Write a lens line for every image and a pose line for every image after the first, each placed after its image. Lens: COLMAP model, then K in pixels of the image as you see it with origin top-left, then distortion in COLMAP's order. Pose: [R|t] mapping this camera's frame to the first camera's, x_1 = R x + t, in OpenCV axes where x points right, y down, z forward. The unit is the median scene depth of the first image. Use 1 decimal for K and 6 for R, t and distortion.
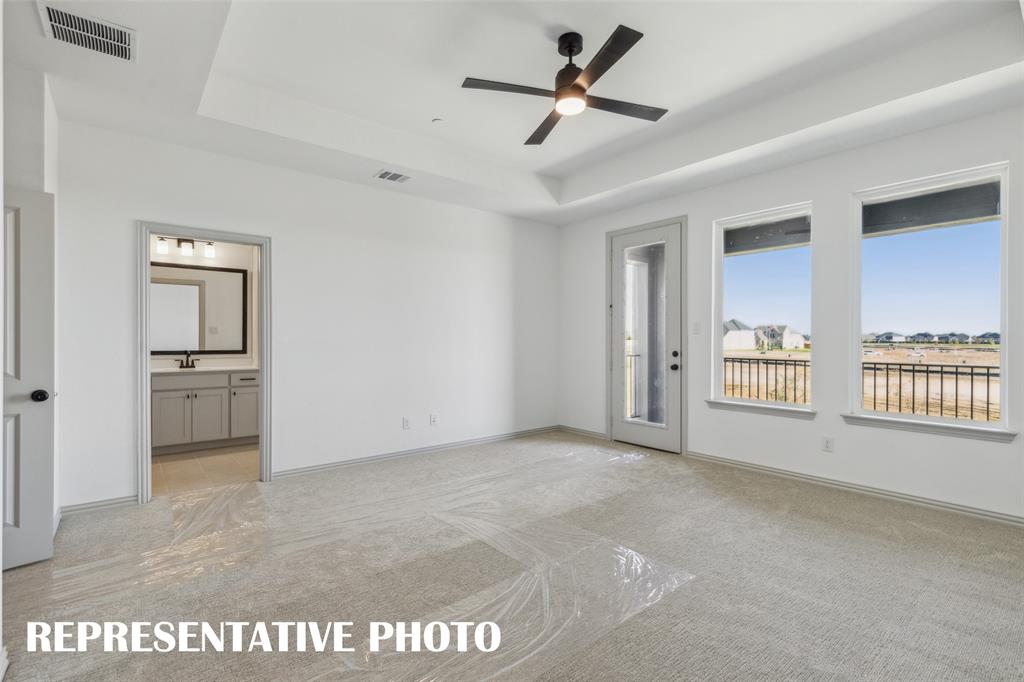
lens RADIAL K [[462.0, 0, 533.7], [0, 462.0, 342.6], [0, 0, 1]] dist [-0.000869, -0.000216]
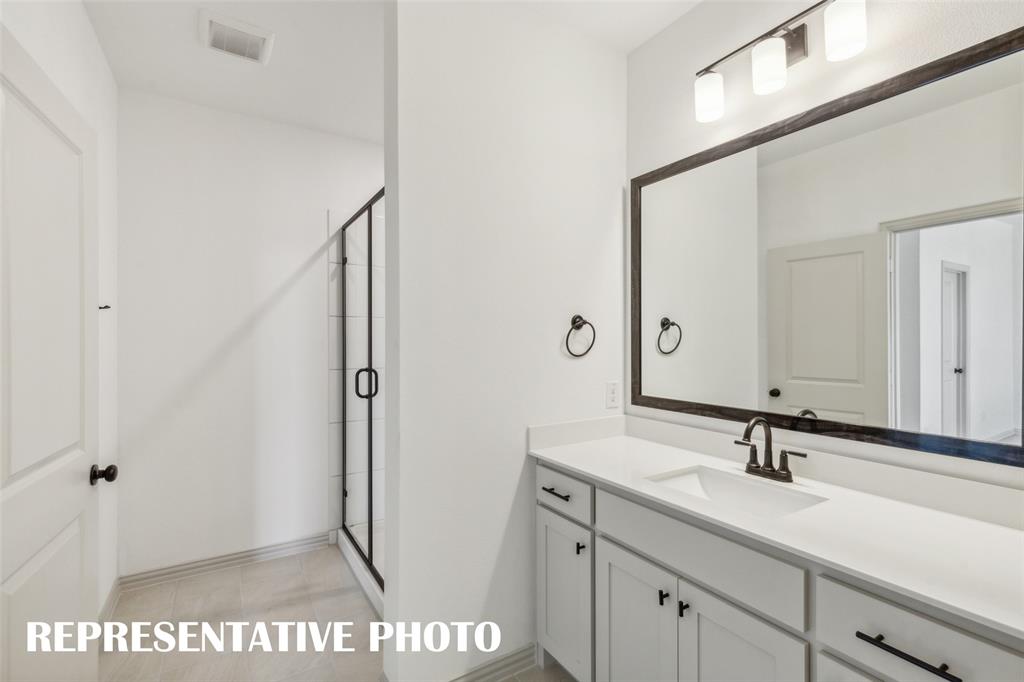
lens RADIAL K [[450.9, 0, 547.3], [0, 450.9, 356.8], [0, 0, 1]] dist [0.000781, -0.000030]
pose [[-0.091240, 0.014926, -0.995717, -0.452178], [-0.027068, 0.999481, 0.017463, -0.022117], [0.995461, 0.028545, -0.090788, 0.882994]]
